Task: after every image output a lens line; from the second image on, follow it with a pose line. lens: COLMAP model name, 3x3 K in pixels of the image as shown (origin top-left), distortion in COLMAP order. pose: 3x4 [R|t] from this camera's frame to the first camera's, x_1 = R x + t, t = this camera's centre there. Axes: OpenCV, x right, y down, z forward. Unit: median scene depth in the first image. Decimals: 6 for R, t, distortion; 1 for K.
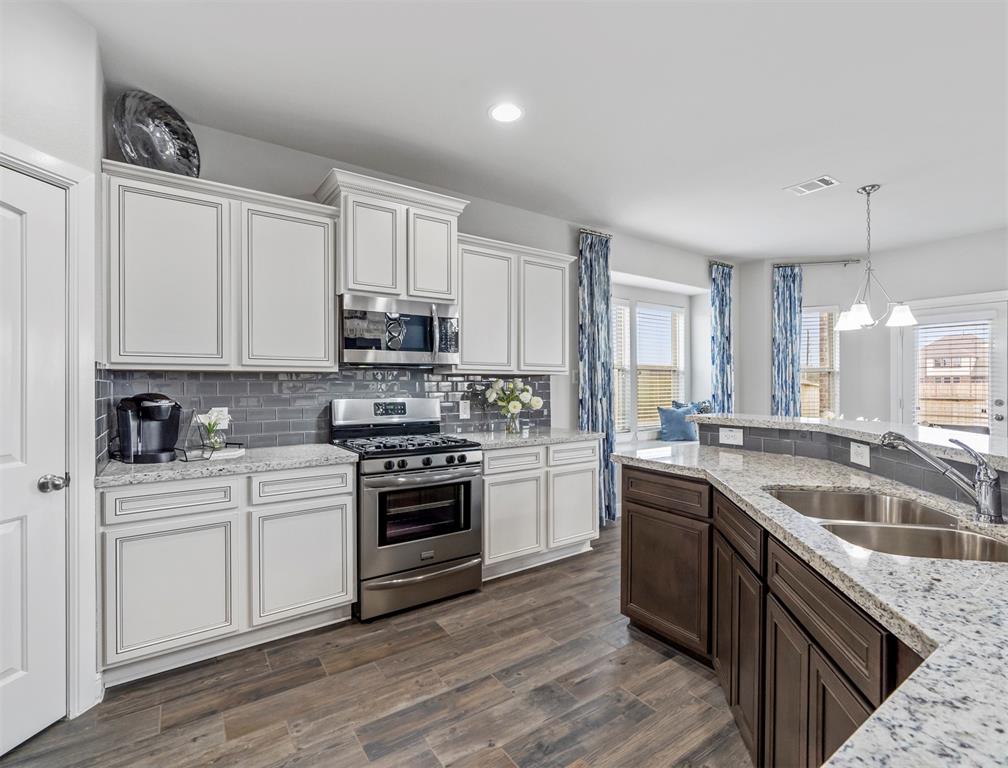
lens RADIAL K [[475.2, 0, 518.2], [0, 475.2, 382.6], [0, 0, 1]] dist [-0.000873, 0.000153]
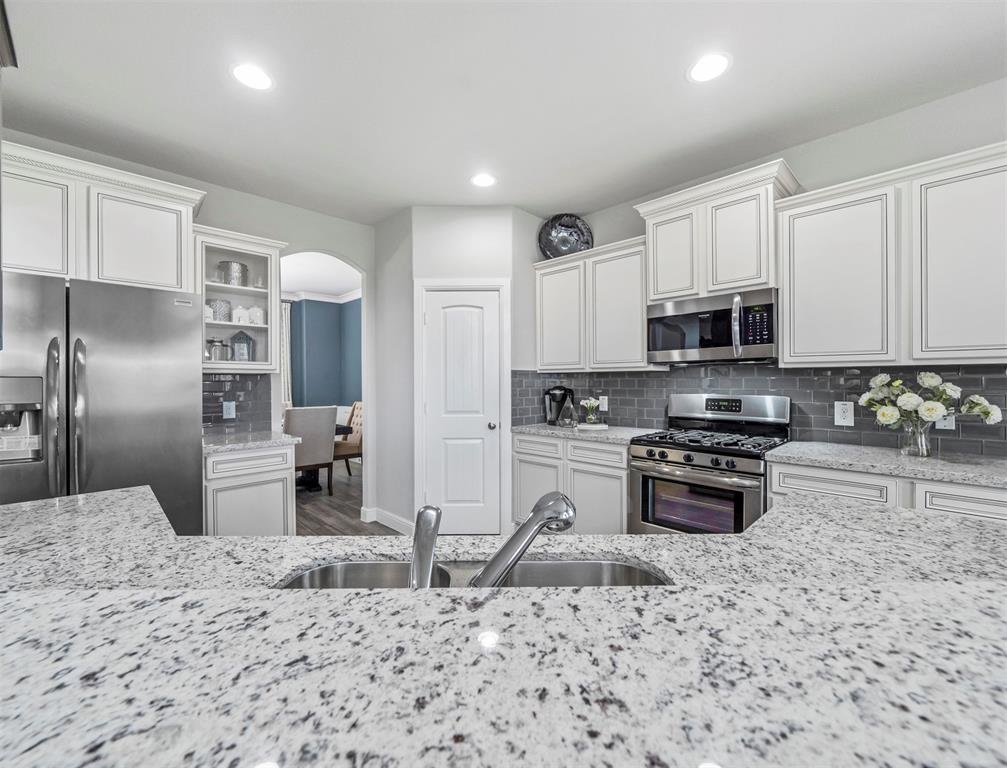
lens RADIAL K [[424.6, 0, 503.5], [0, 424.6, 384.0], [0, 0, 1]] dist [-0.006014, -0.000248]
pose [[0.158634, 0.011103, -0.987275, 0.579401], [0.007994, 0.999890, 0.012529, -0.005028], [0.987305, -0.009880, 0.158527, 0.431237]]
